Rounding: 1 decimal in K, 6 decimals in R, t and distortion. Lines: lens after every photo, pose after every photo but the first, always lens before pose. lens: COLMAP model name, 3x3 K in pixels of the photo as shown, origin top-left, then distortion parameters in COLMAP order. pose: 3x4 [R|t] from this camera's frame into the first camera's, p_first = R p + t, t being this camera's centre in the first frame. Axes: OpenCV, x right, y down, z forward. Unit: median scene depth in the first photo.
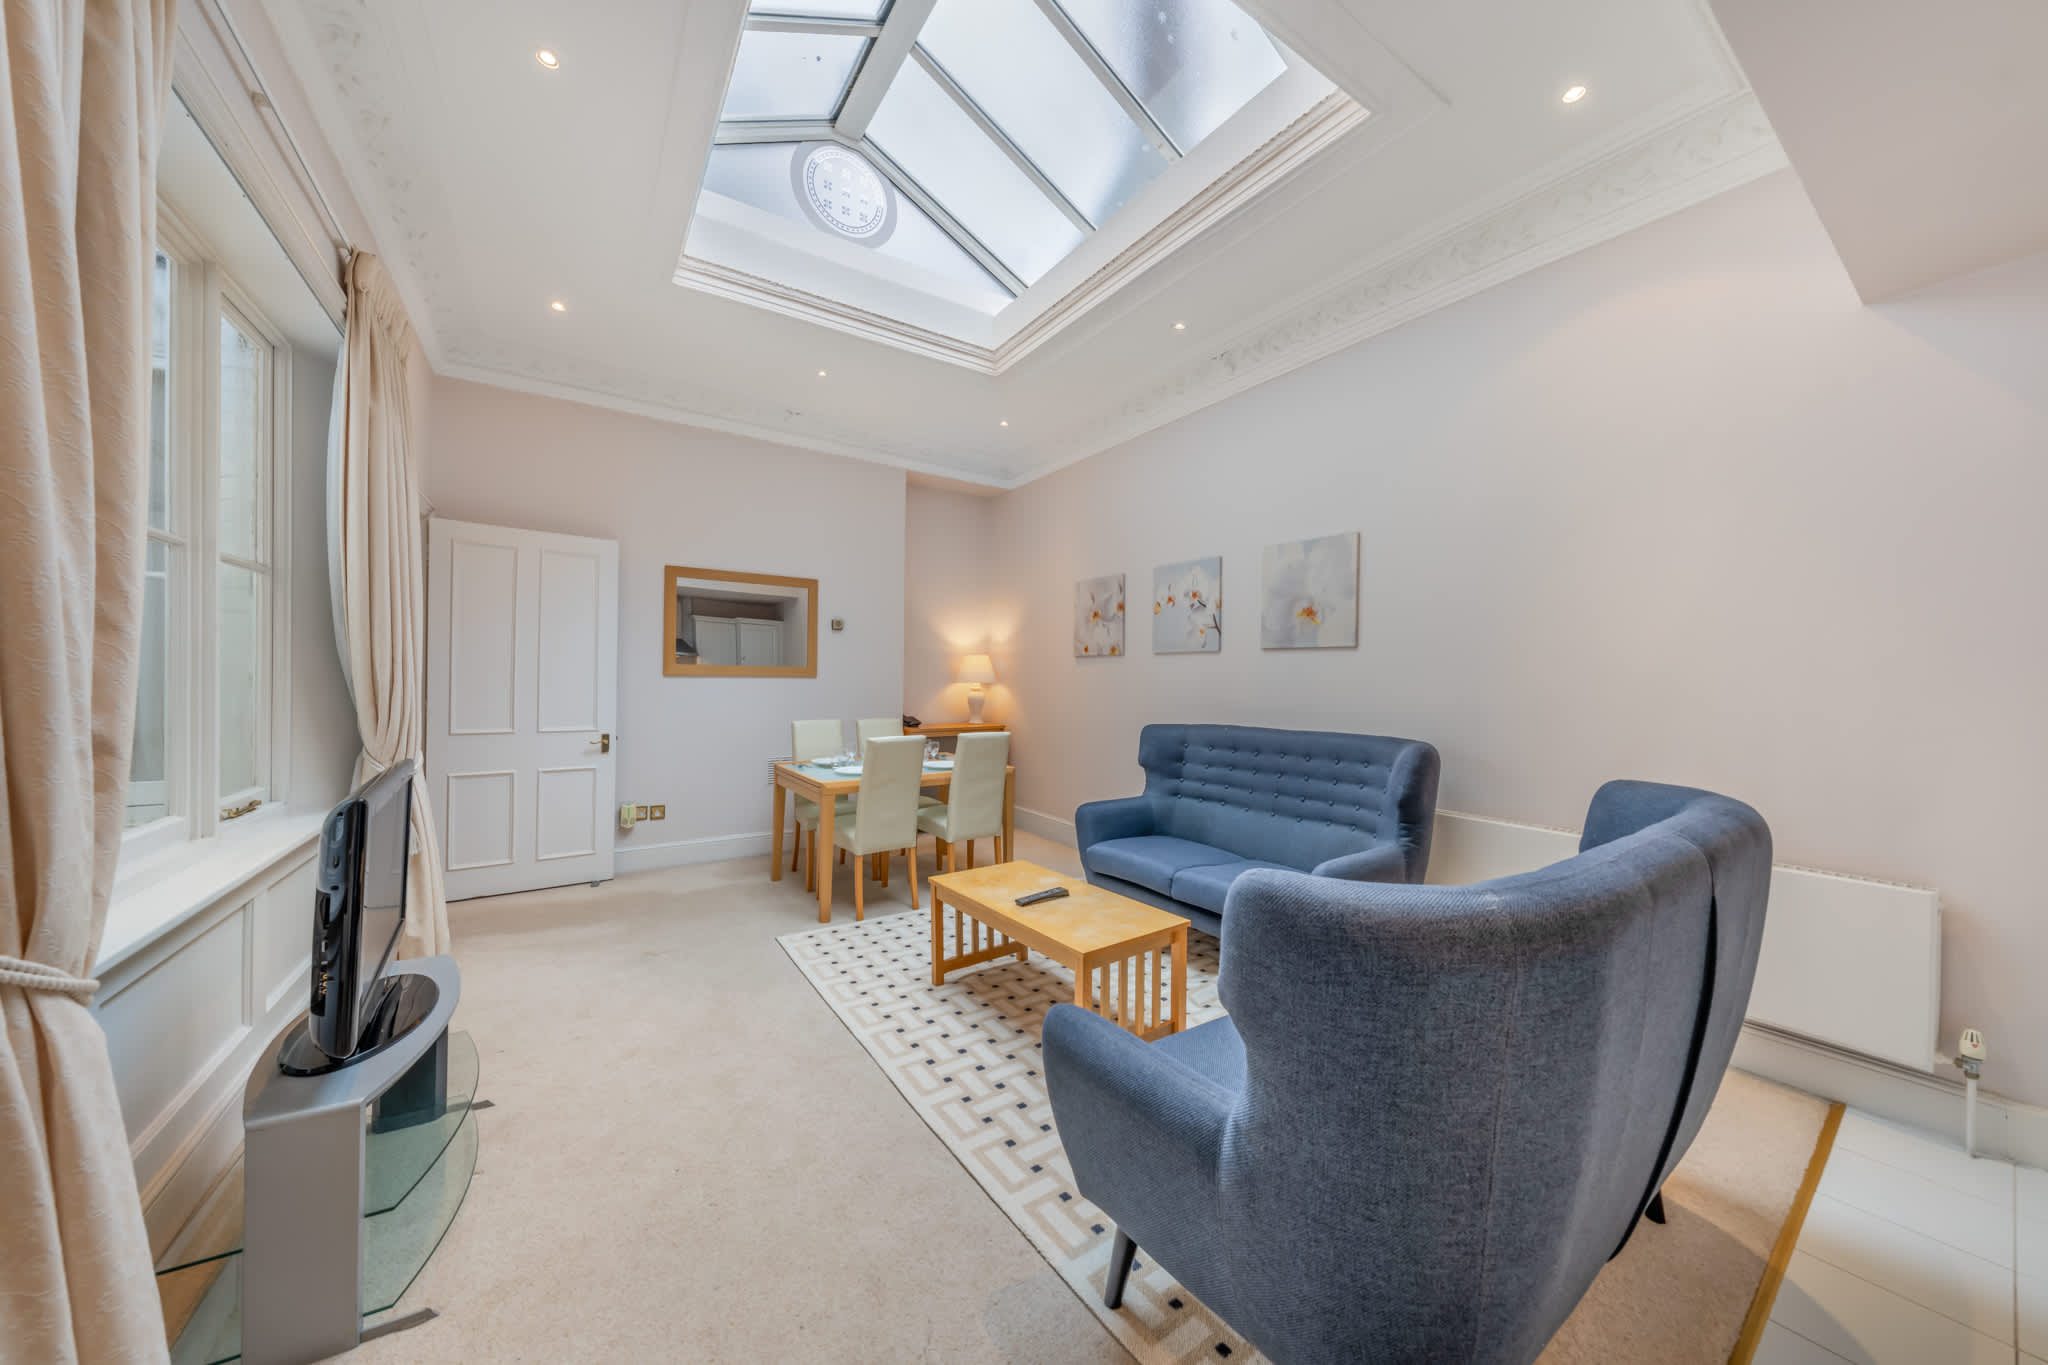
lens RADIAL K [[699.6, 0, 1024.0], [0, 699.6, 682.5], [0, 0, 1]] dist [0.000722, 0.000111]
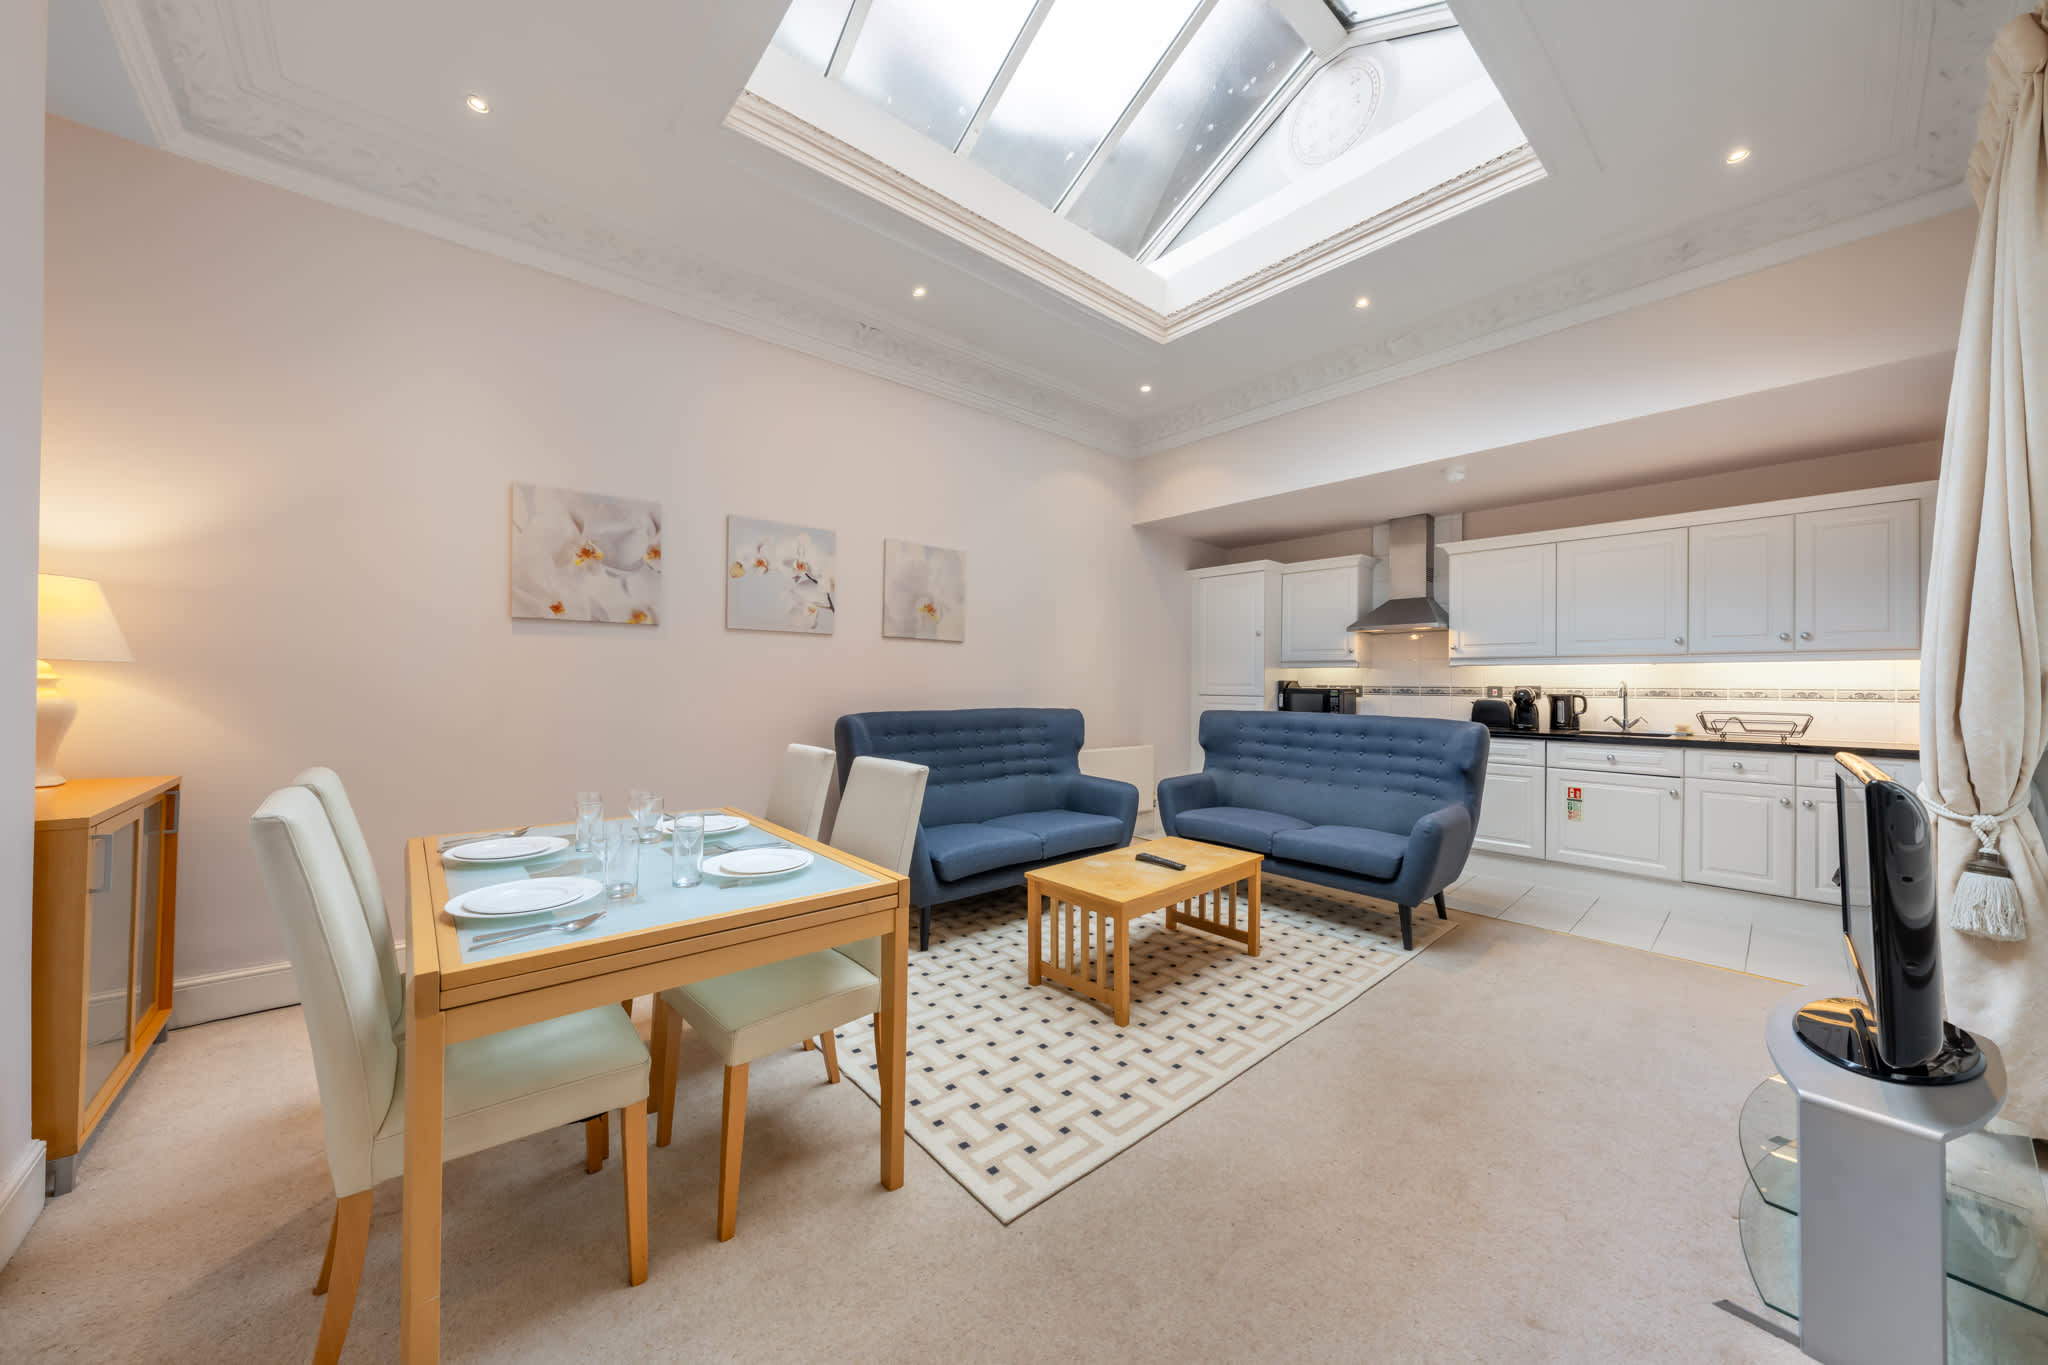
lens RADIAL K [[699.6, 0, 1024.0], [0, 699.6, 682.5], [0, 0, 1]] dist [0.000722, 0.000111]
pose [[-0.128692, -0.009793, 0.991636, -0.651452], [-0.002640, 0.999951, 0.009533, 0.008565], [-0.991681, -0.001391, -0.128712, 0.851196]]
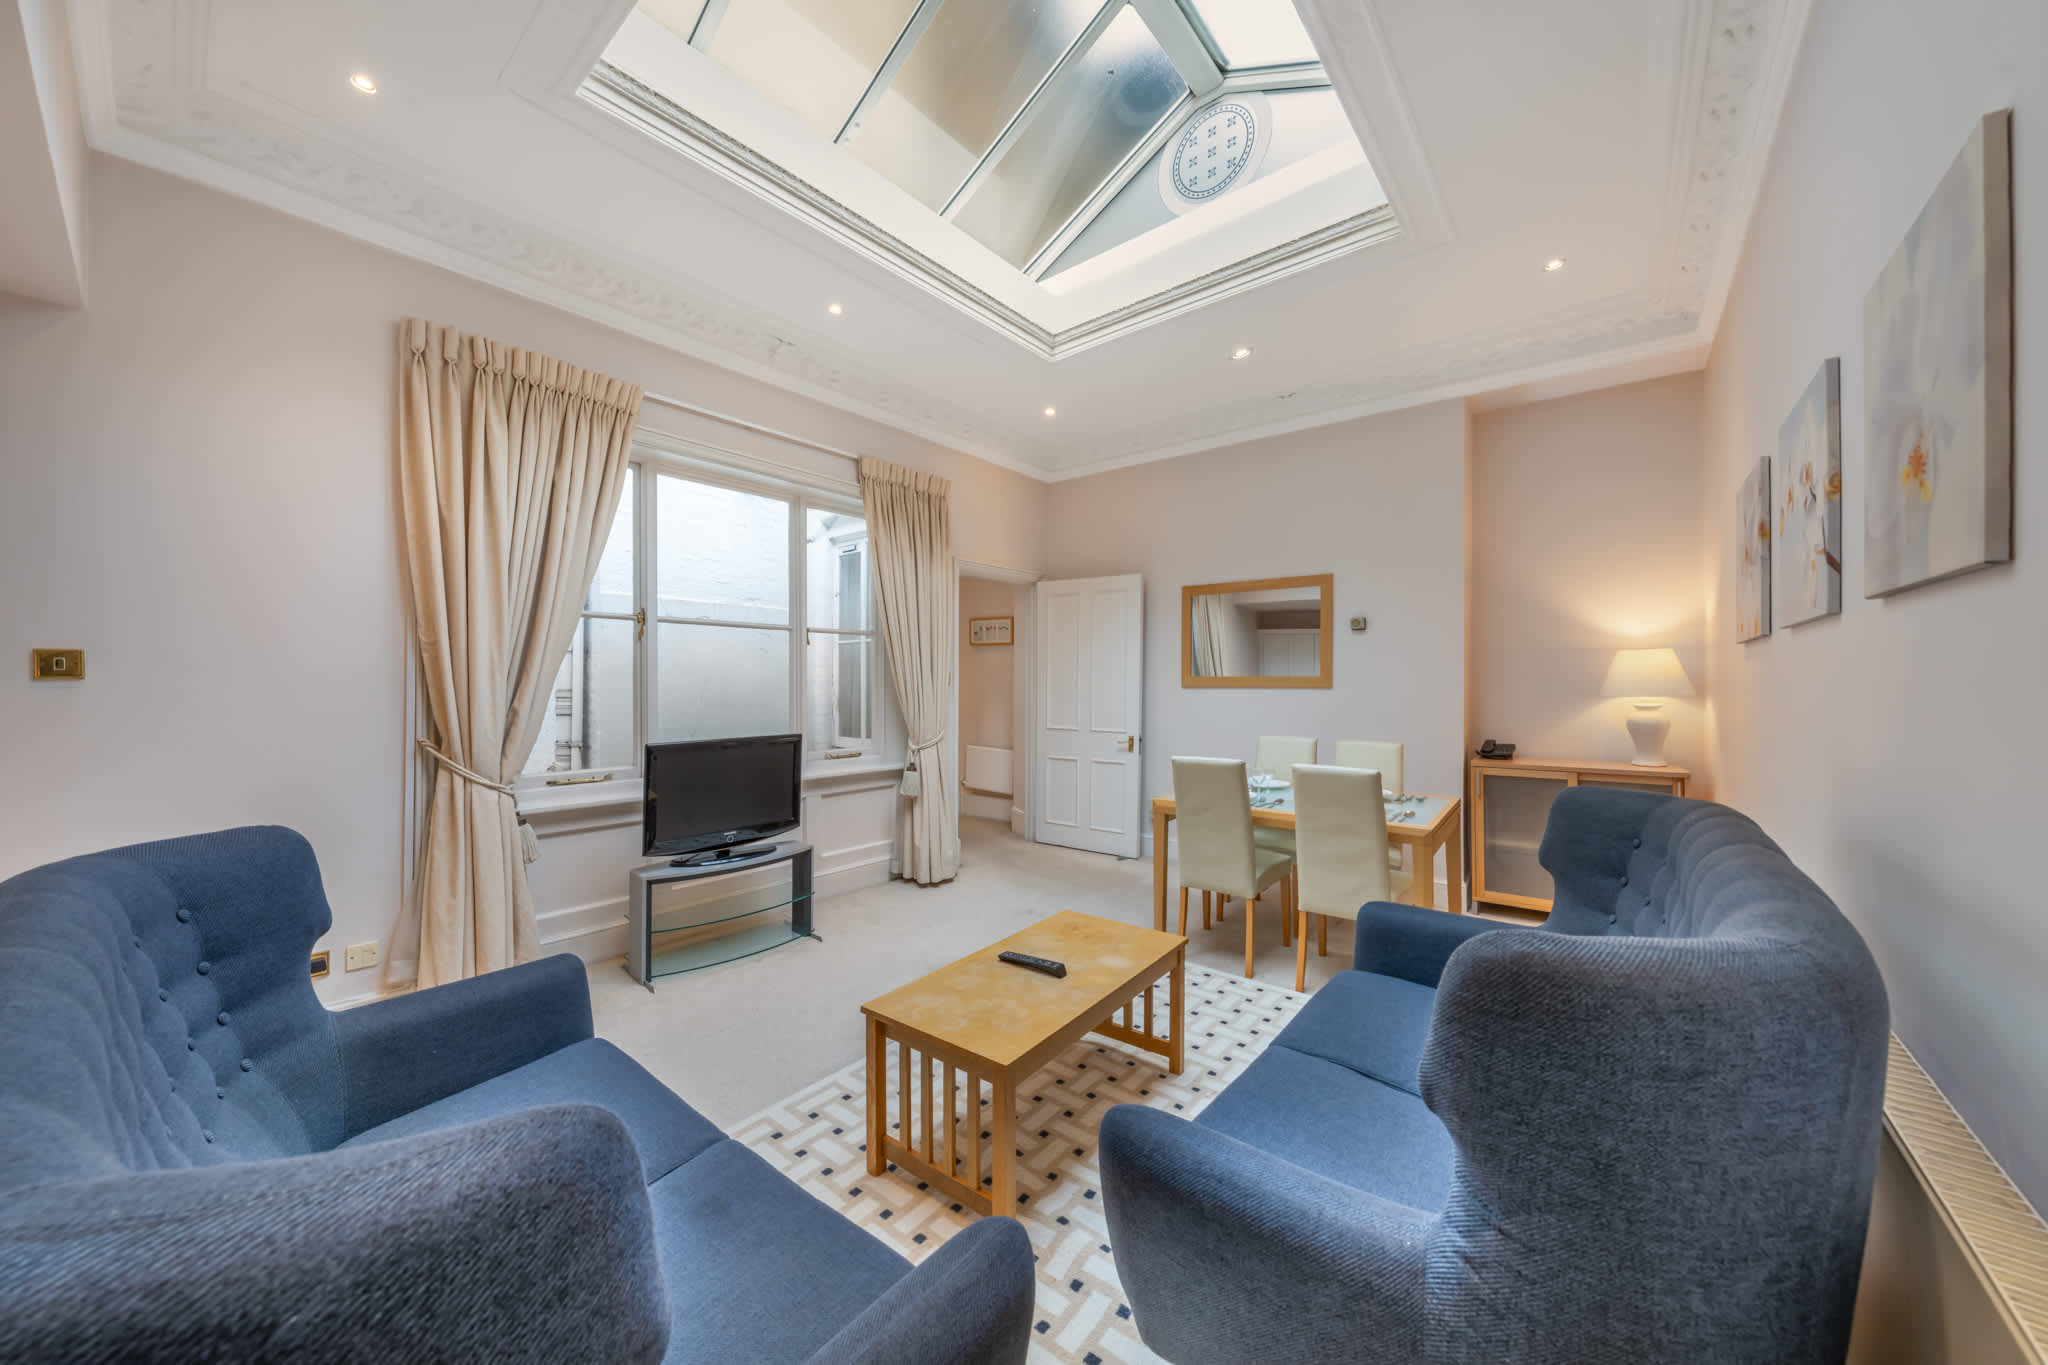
lens RADIAL K [[699.6, 0, 1024.0], [0, 699.6, 682.5], [0, 0, 1]] dist [0.000722, 0.000111]
pose [[0.290722, -0.012236, -0.956729, 0.496492], [-0.000772, 0.999915, -0.013022, -0.002901], [0.956807, 0.004524, 0.290688, 0.473809]]
